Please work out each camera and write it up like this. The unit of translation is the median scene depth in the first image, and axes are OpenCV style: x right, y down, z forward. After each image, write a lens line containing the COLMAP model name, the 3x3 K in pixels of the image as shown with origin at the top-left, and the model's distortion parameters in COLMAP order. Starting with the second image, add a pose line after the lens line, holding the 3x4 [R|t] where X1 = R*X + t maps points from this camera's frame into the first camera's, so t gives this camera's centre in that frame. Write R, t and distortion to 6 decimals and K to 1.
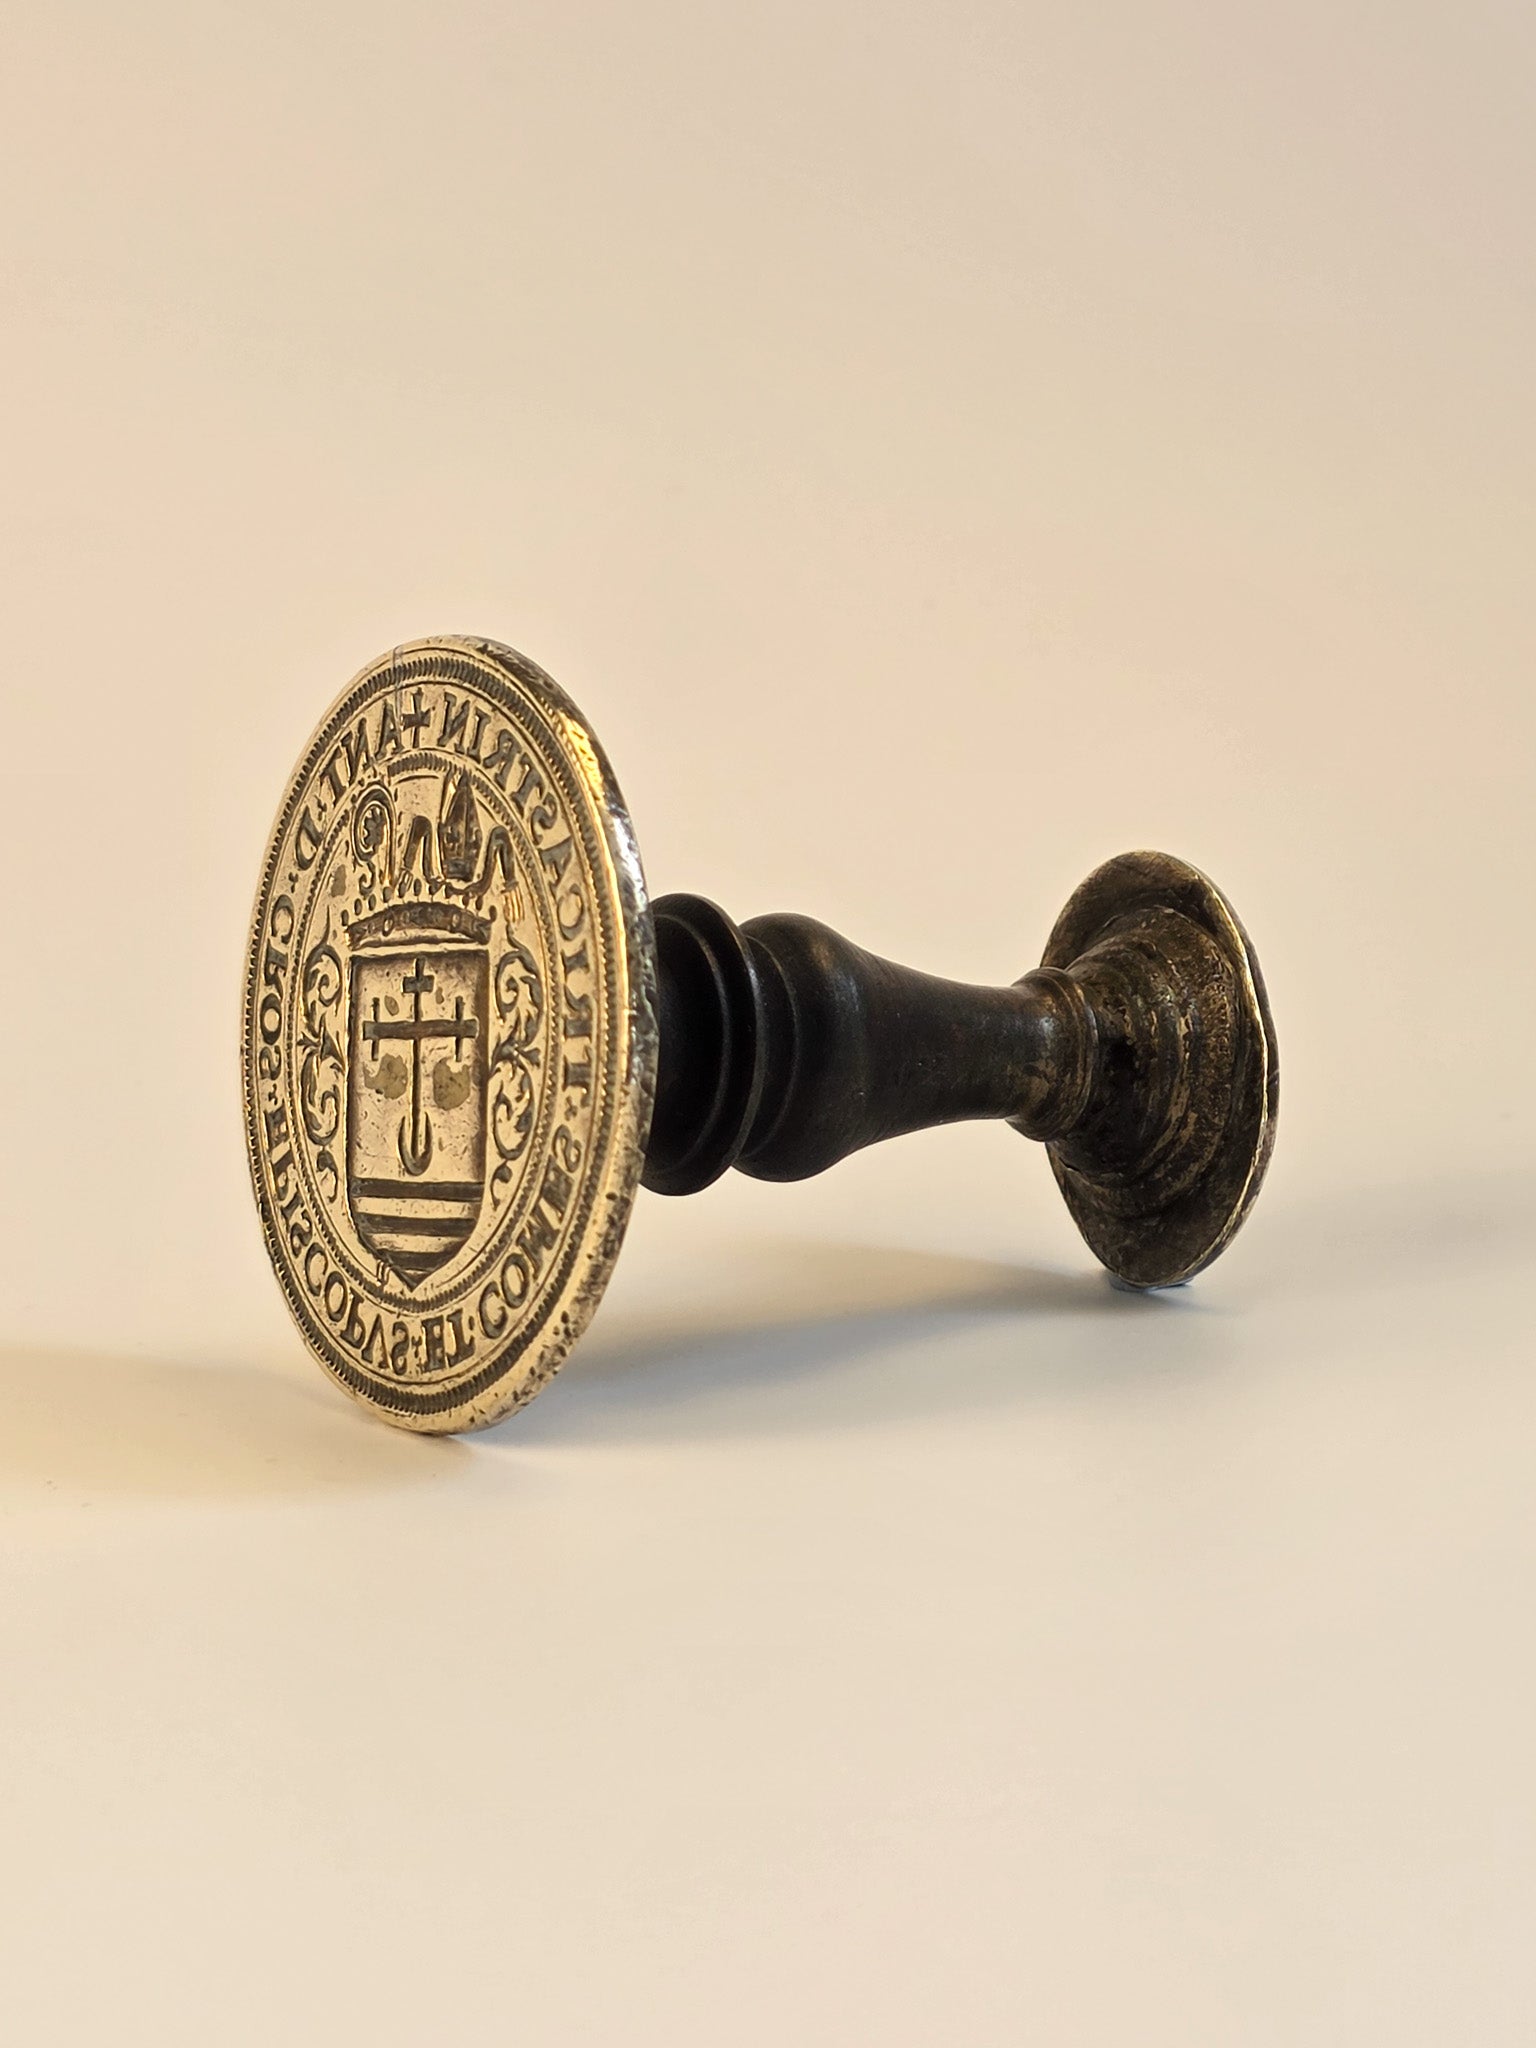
lens RADIAL K [[4920.8, 0, 768.0], [0, 4920.8, 1024.0], [0, 0, 1]] dist [0.088455, 0.116023]
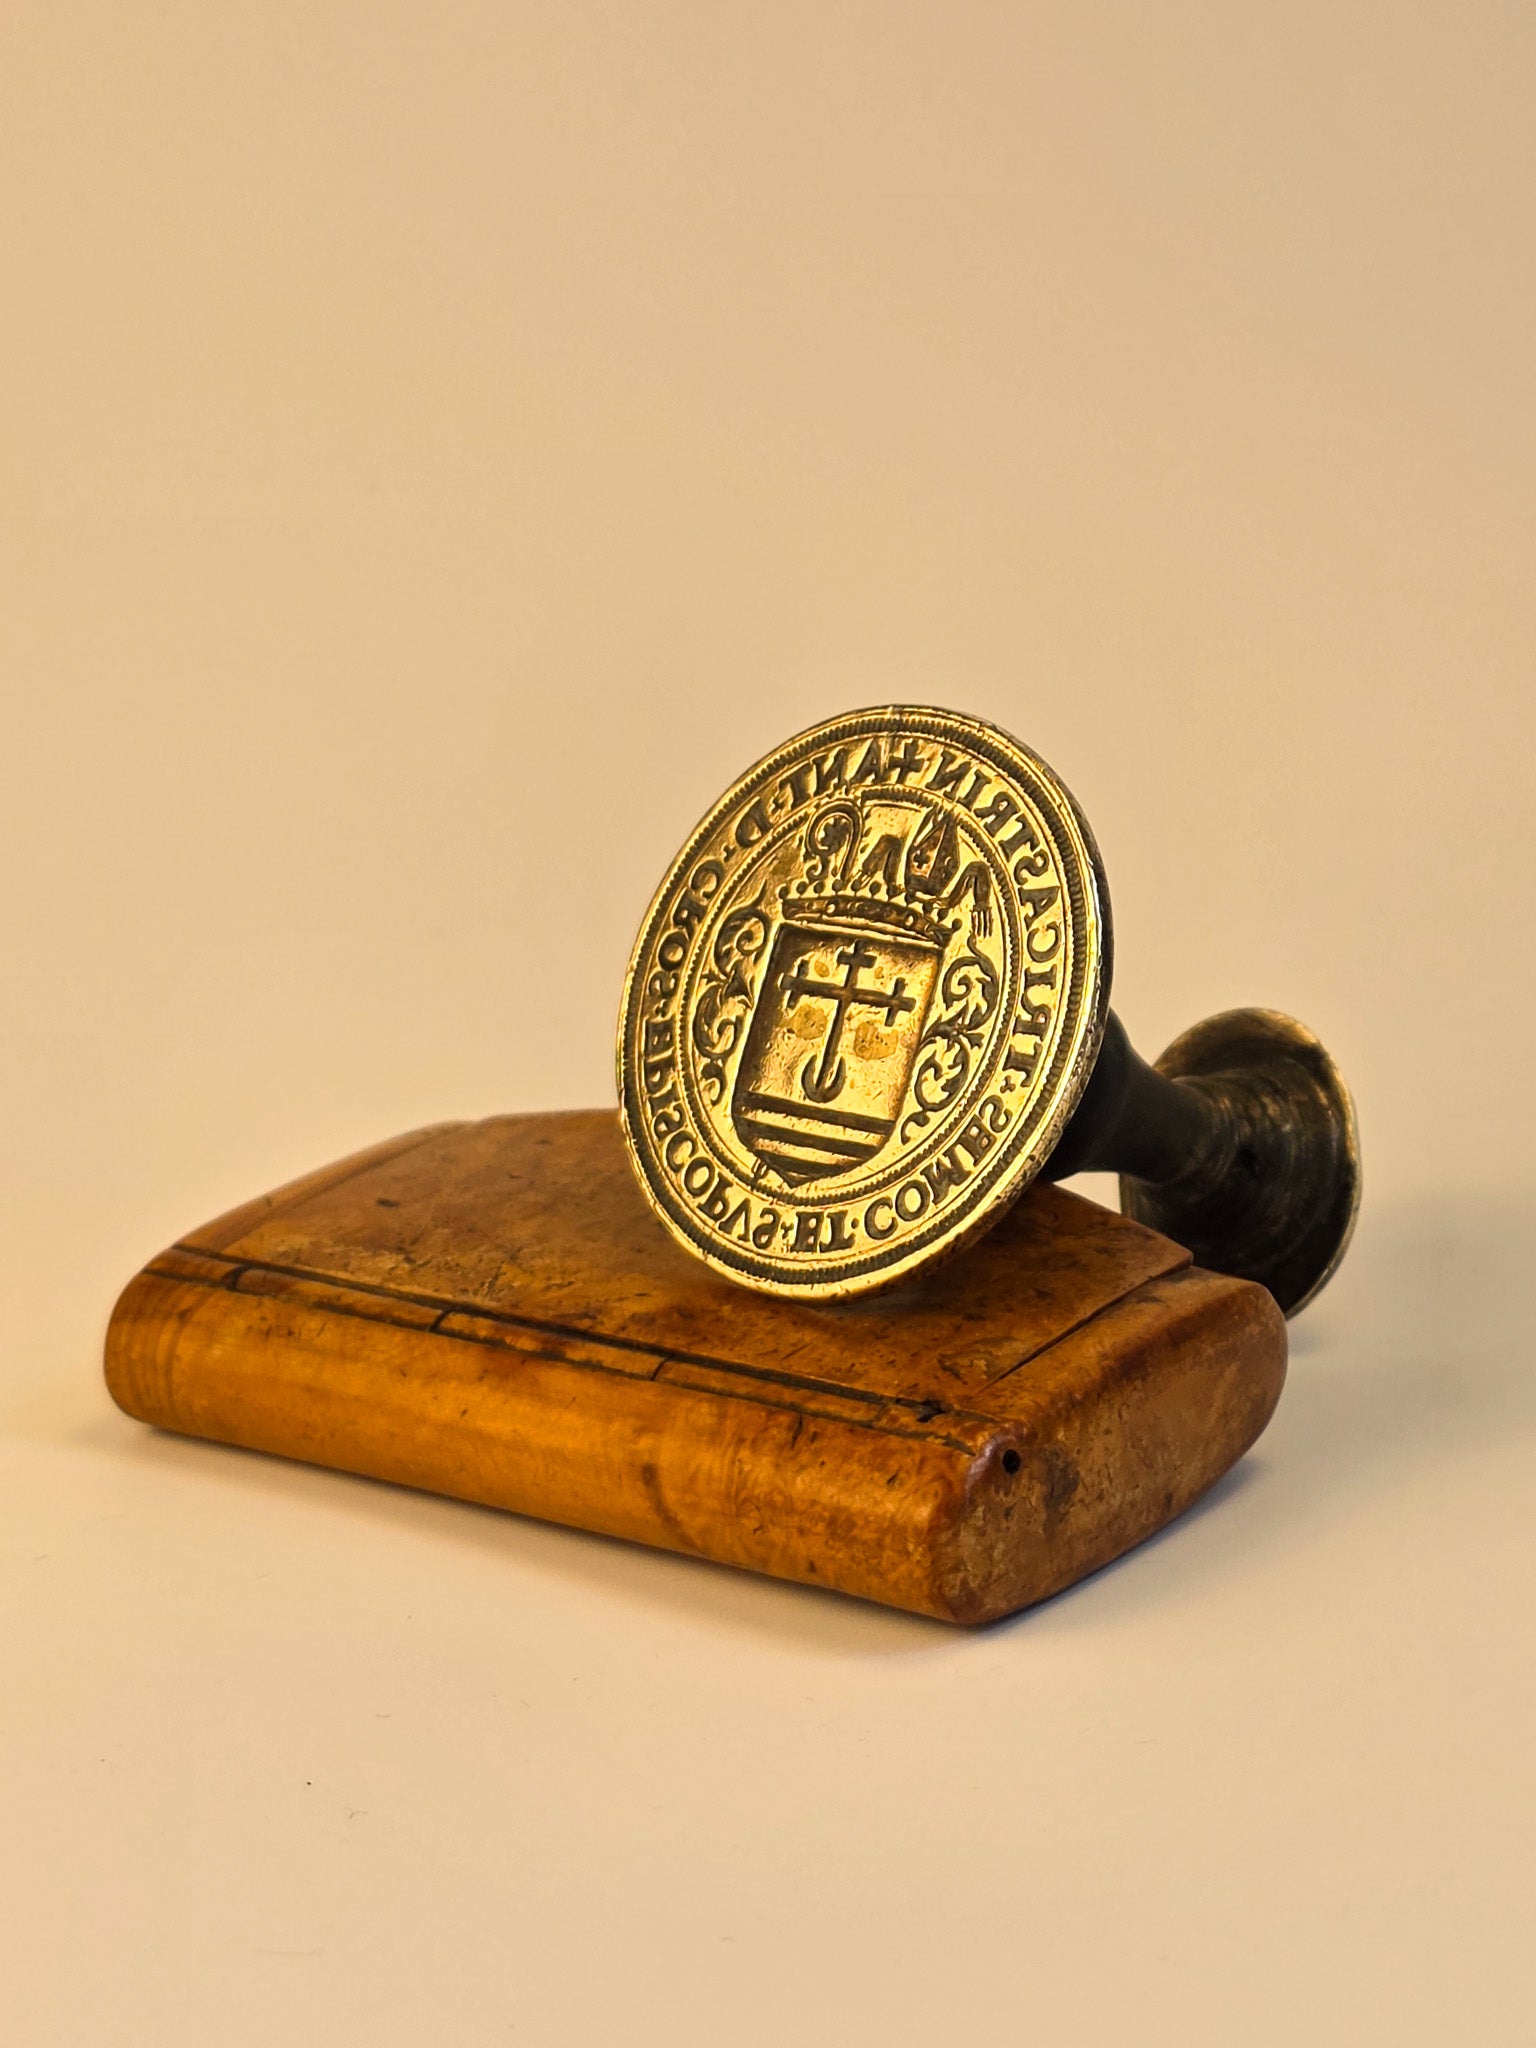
lens RADIAL K [[4920.8, 0, 768.0], [0, 4920.8, 1024.0], [0, 0, 1]] dist [0.088455, 0.116023]
pose [[0.926913, 0.273923, 0.256512, -0.421053], [-0.262866, 0.961743, -0.077148, 0.114207], [-0.267831, 0.004081, 0.963457, -0.237874]]
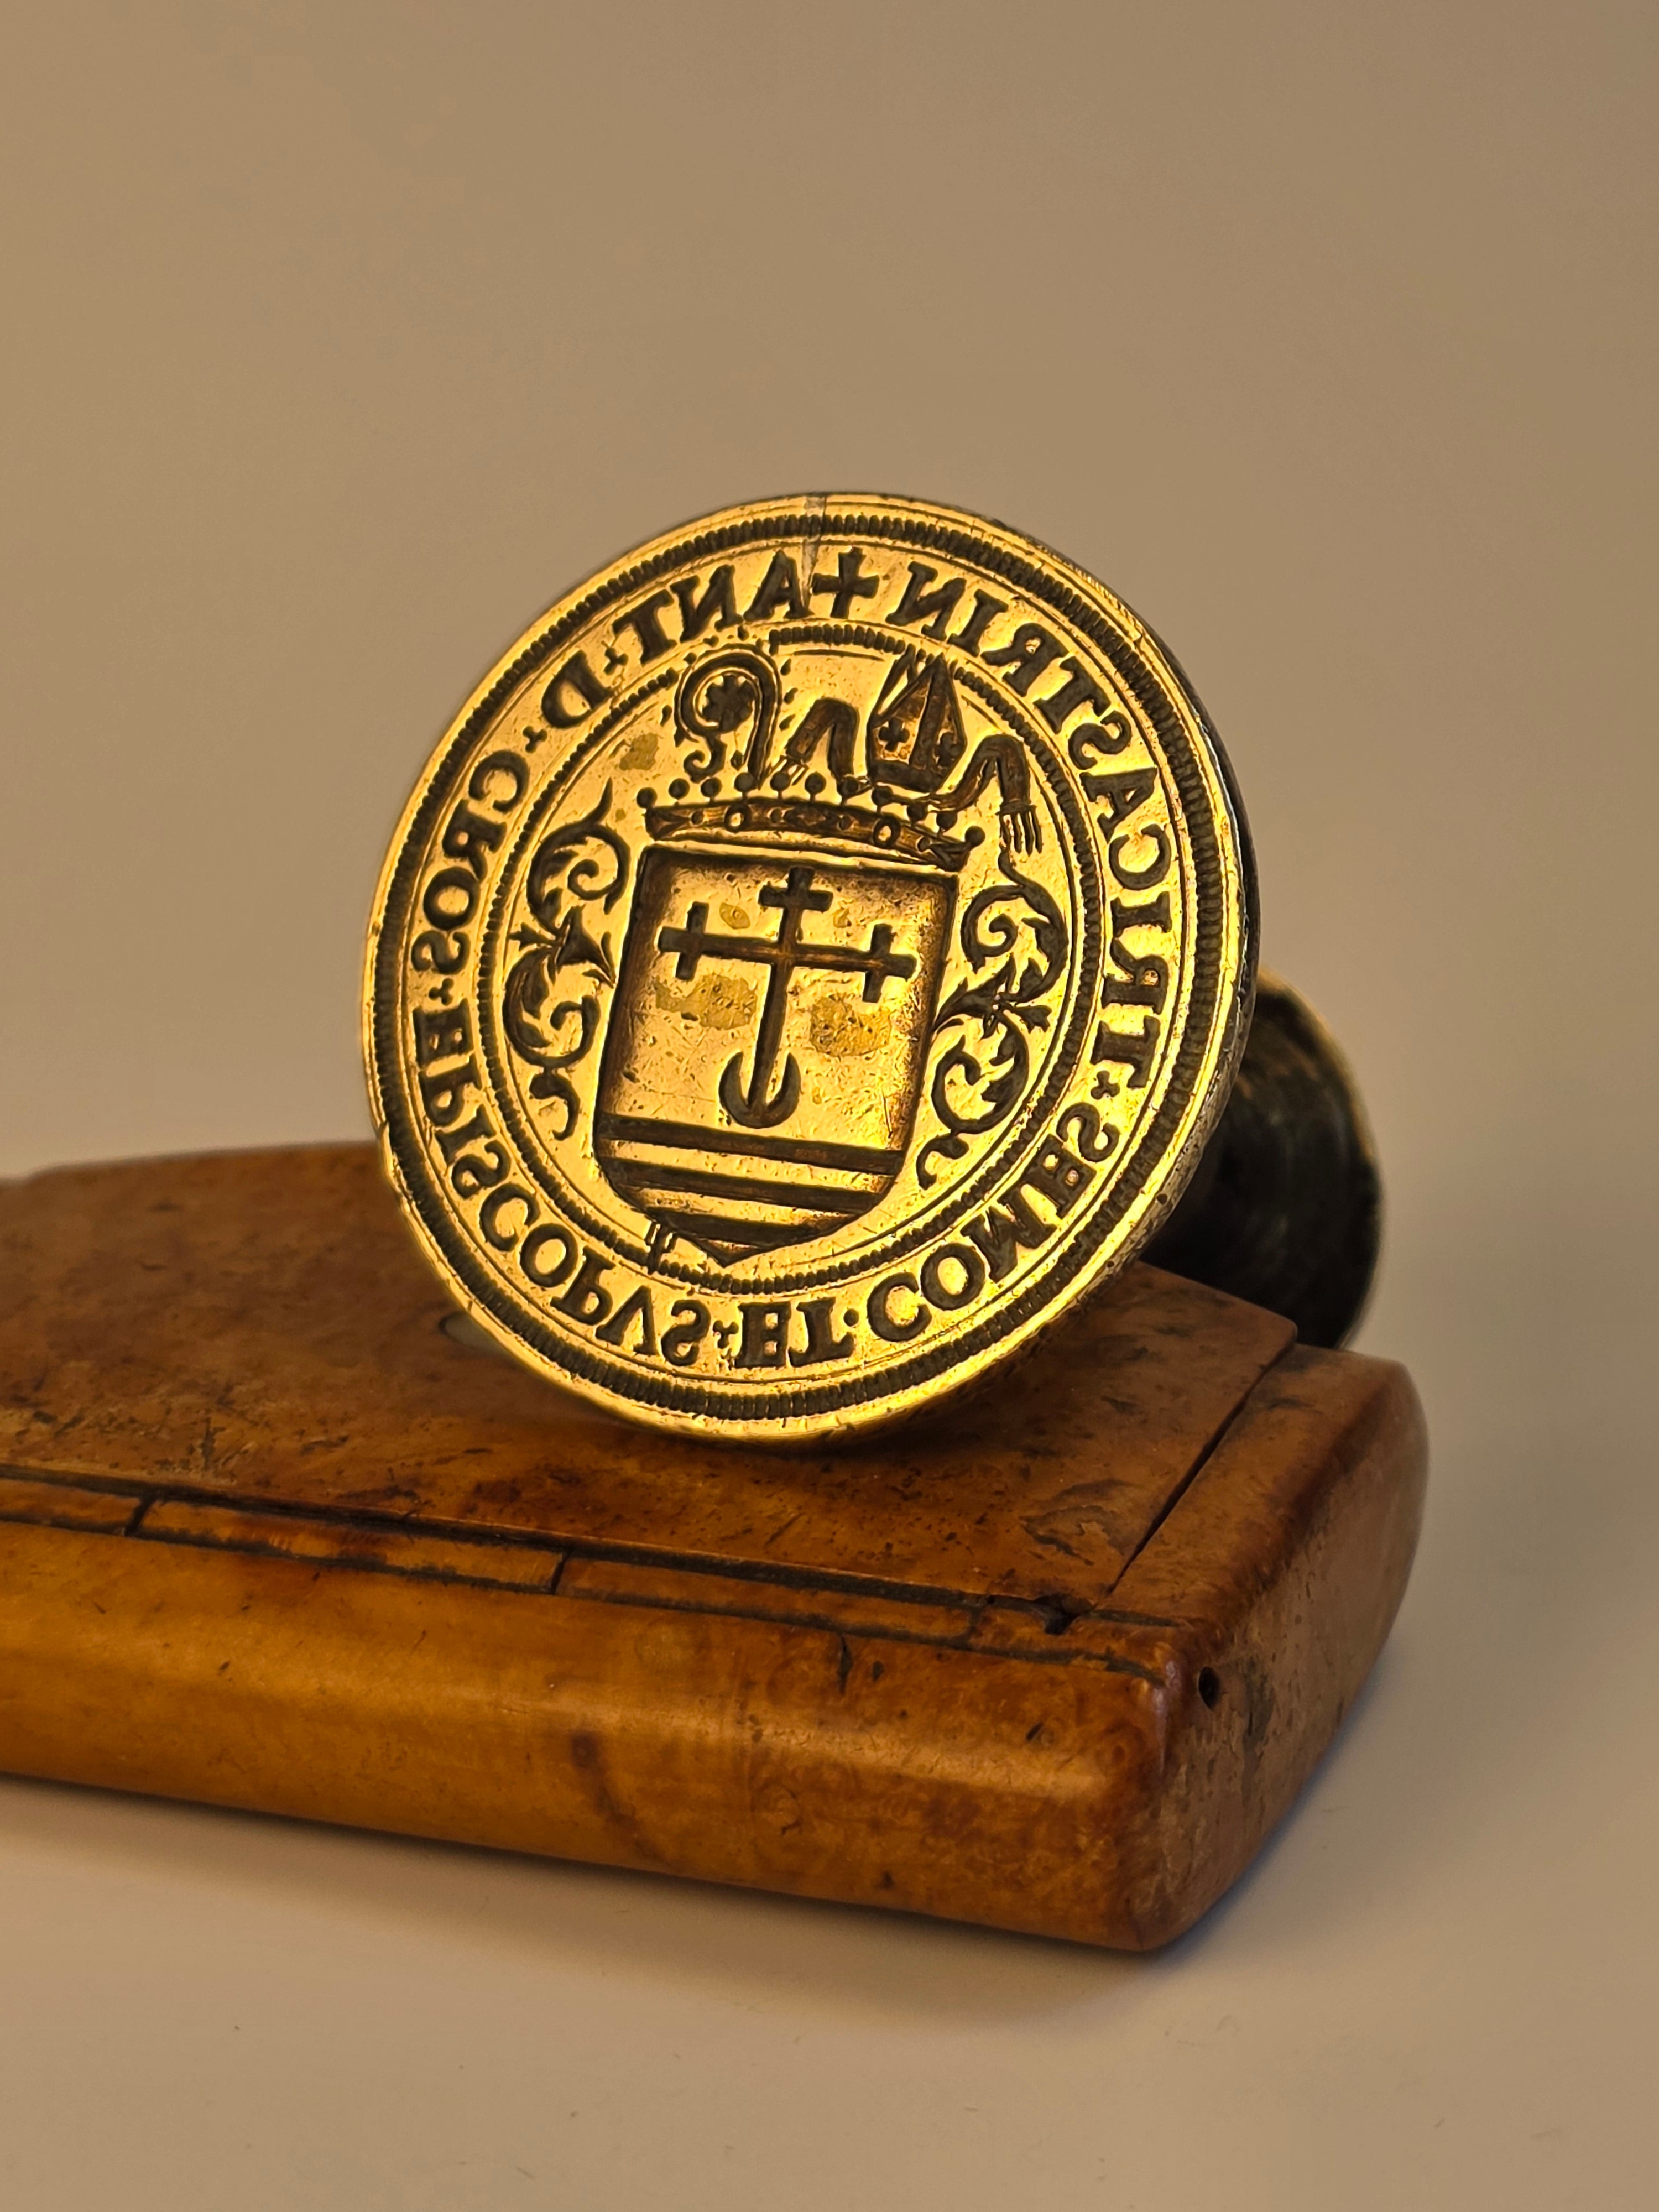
lens RADIAL K [[5314.8, 0, 829.5], [0, 5314.8, 1106.0], [0, 0, 1]] dist [0.088455, 0.116023]
pose [[0.820517, 0.213996, 0.530054, -0.528495], [-0.181745, 0.976828, -0.113031, 0.124517], [-0.541959, -0.003591, 0.840397, 0.258044]]
